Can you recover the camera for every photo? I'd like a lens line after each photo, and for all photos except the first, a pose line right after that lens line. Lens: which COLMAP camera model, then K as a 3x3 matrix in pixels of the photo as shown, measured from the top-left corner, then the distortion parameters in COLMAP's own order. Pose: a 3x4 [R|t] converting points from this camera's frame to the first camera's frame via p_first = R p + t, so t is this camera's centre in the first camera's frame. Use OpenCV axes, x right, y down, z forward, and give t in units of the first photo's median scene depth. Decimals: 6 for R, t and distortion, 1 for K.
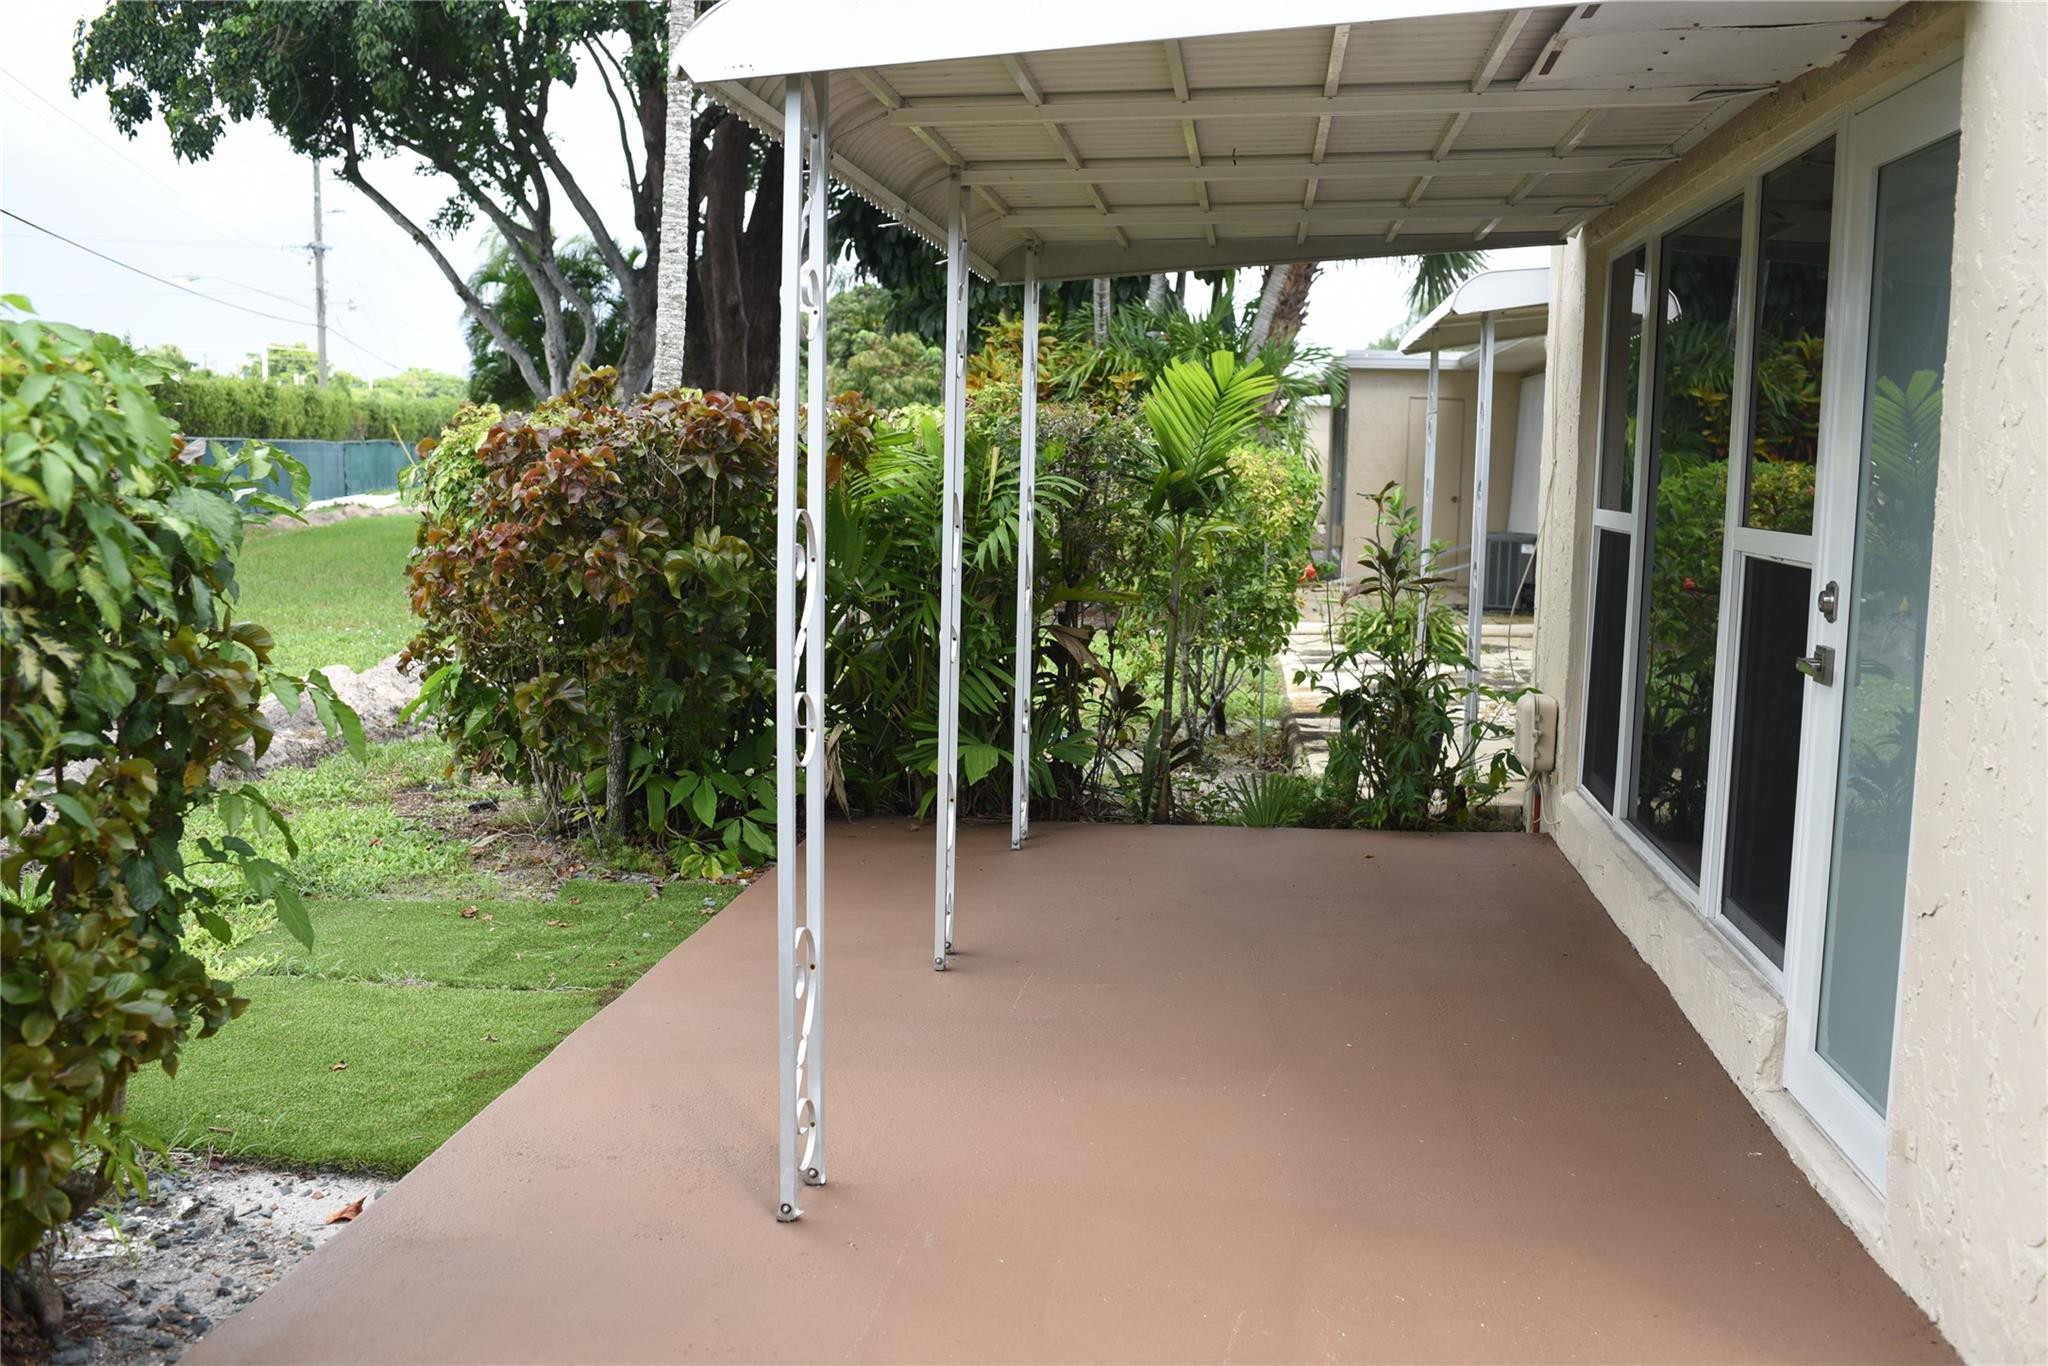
lens RADIAL K [[1970.8, 0, 1021.3], [0, 1970.8, 678.9], [0, 0, 1]] dist [-0.108660, 0.129528]
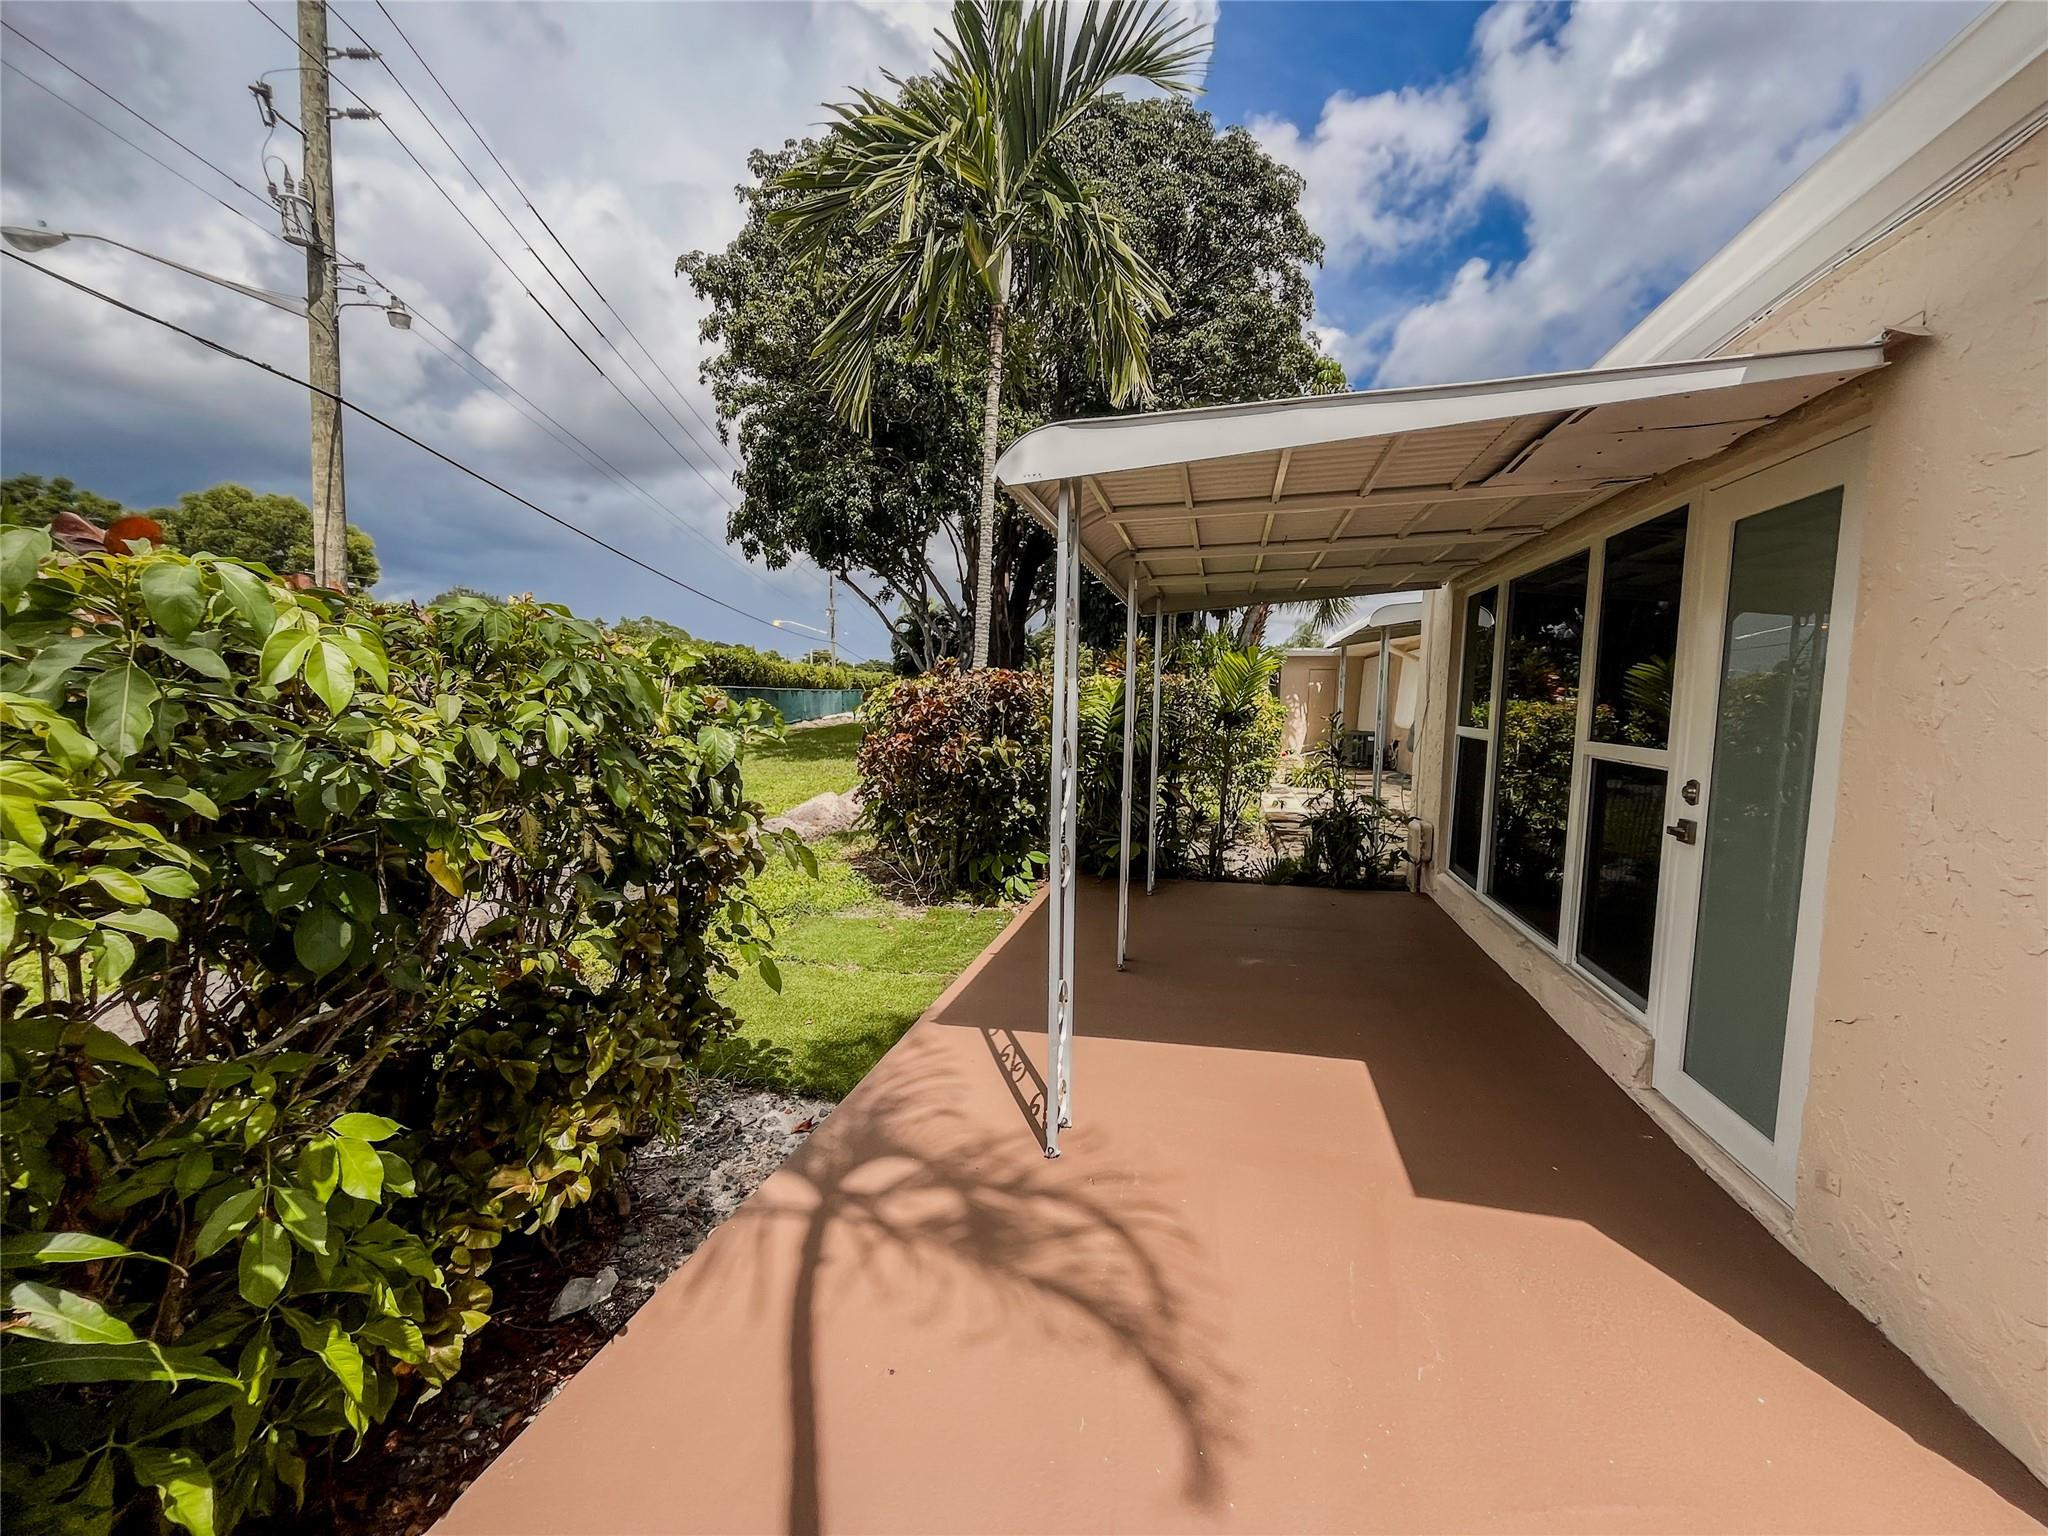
lens RADIAL K [[836.6, 0, 1023.6], [0, 836.6, 770.4], [0, 0, 1]] dist [-0.001516, -0.000236]
pose [[0.992822, 0.006678, -0.119417, -0.038284], [-0.009565, 0.999675, -0.023616, -0.025895], [0.119220, 0.024589, 0.992563, 0.173157]]
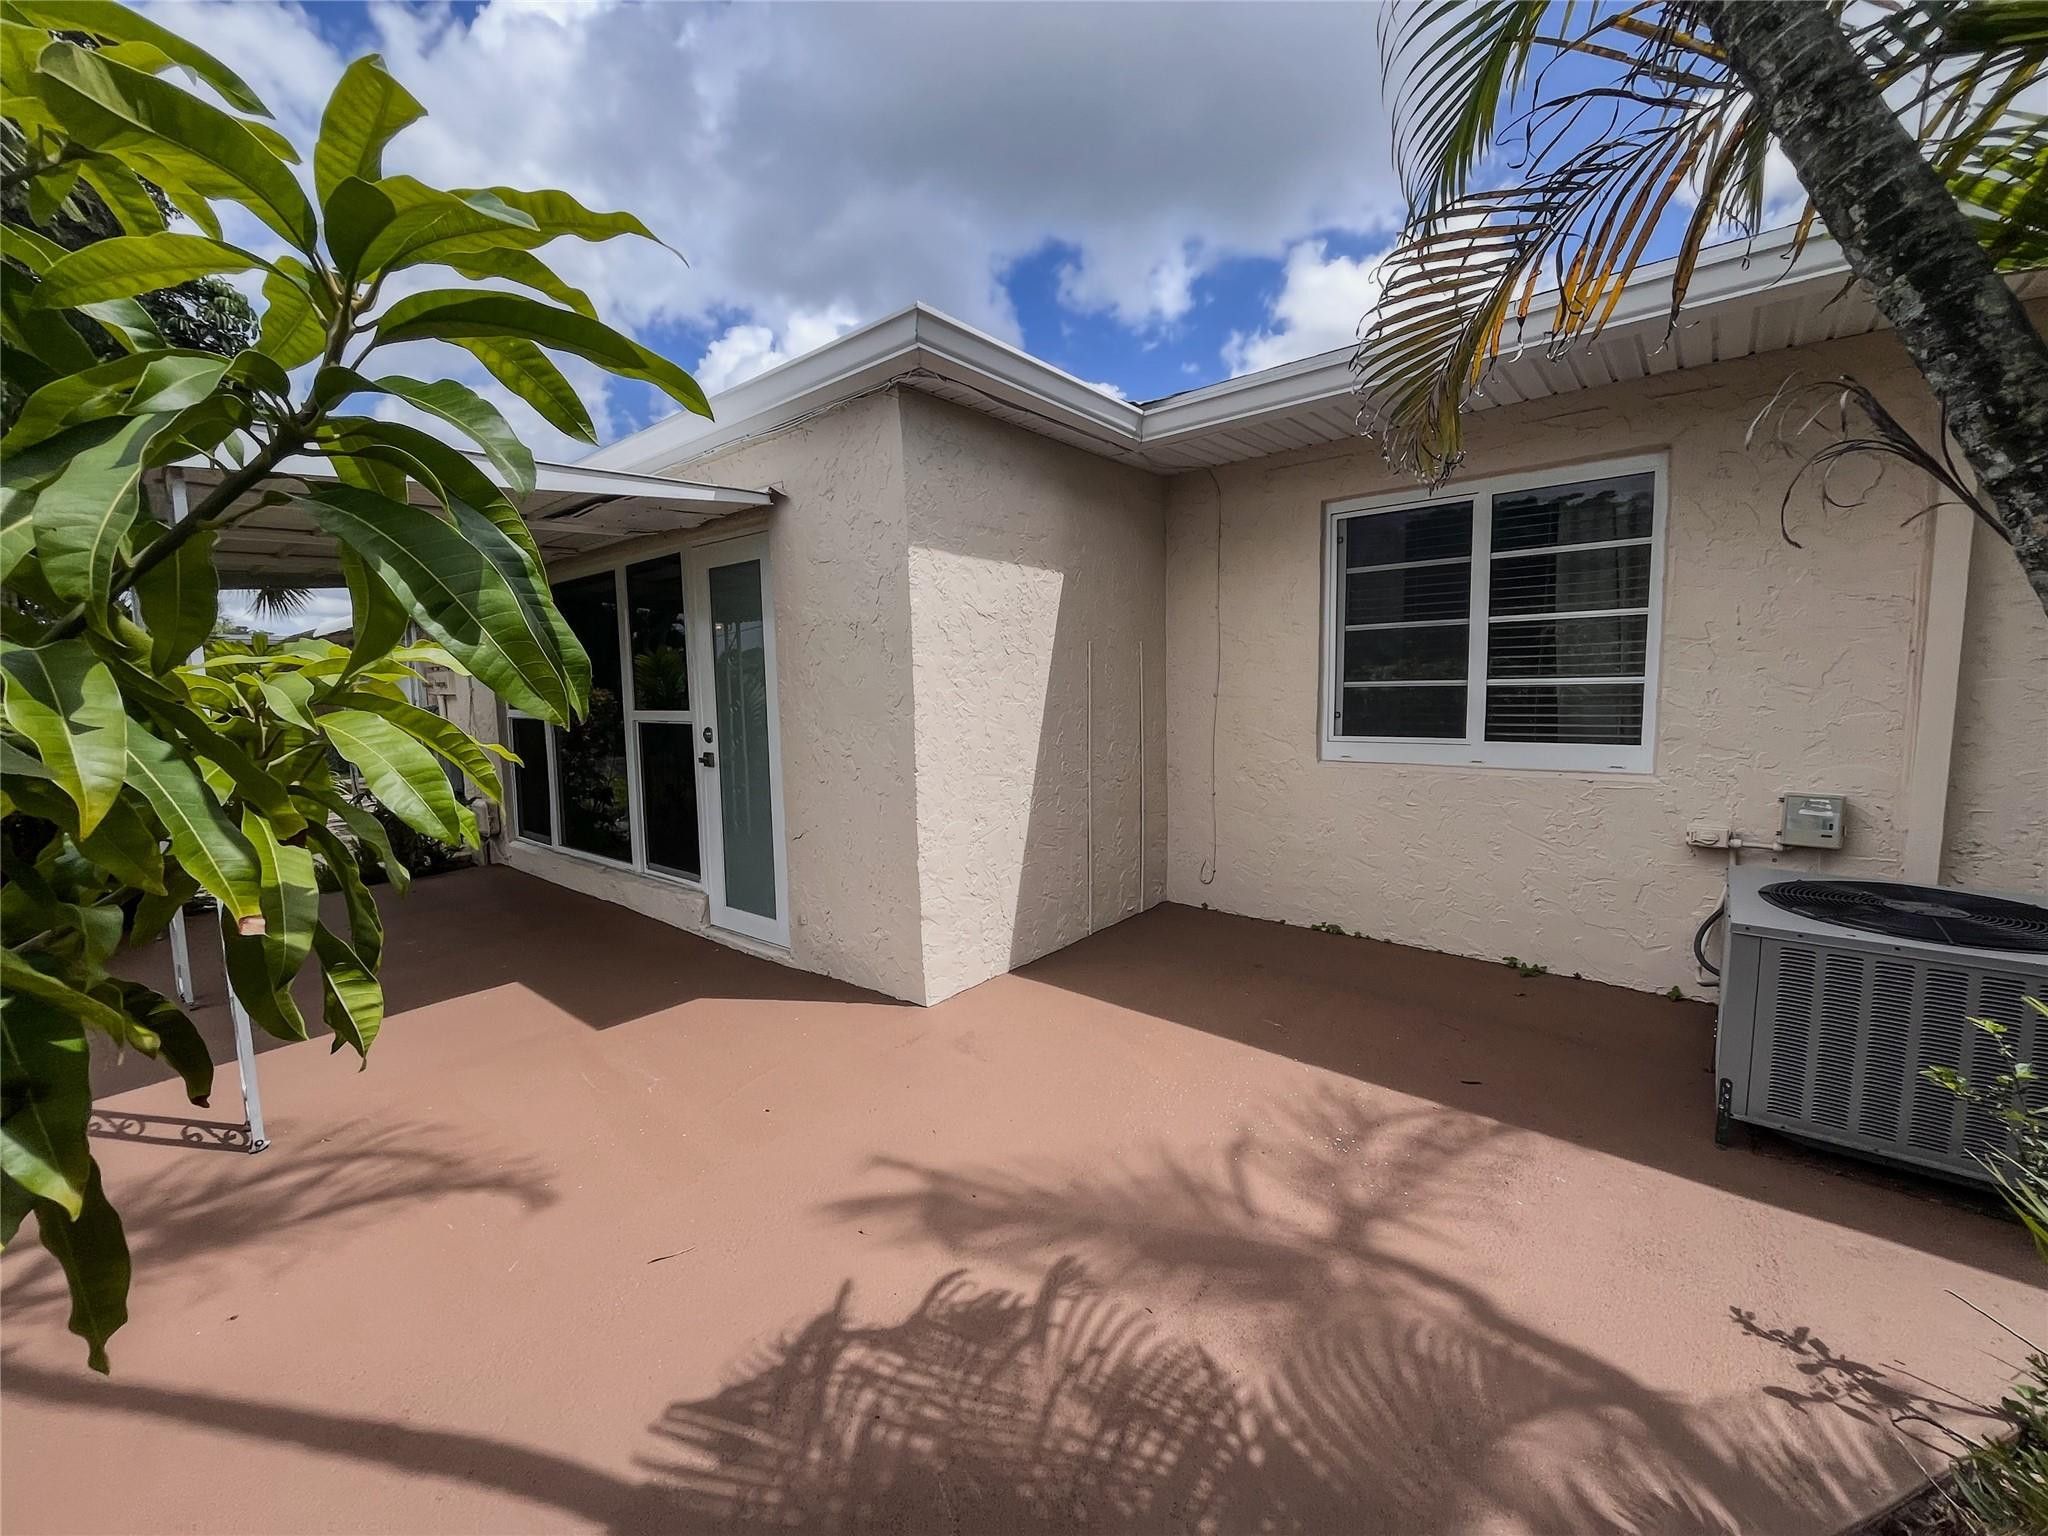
lens RADIAL K [[828.7, 0, 1024.0], [0, 828.7, 768.0], [0, 0, 1]] dist [-0.002865, -0.000471]
pose [[0.558665, -0.113493, 0.821592, -0.189364], [0.123560, 0.990928, 0.052866, -0.001442], [-0.820138, 0.071982, 0.567620, 0.018249]]
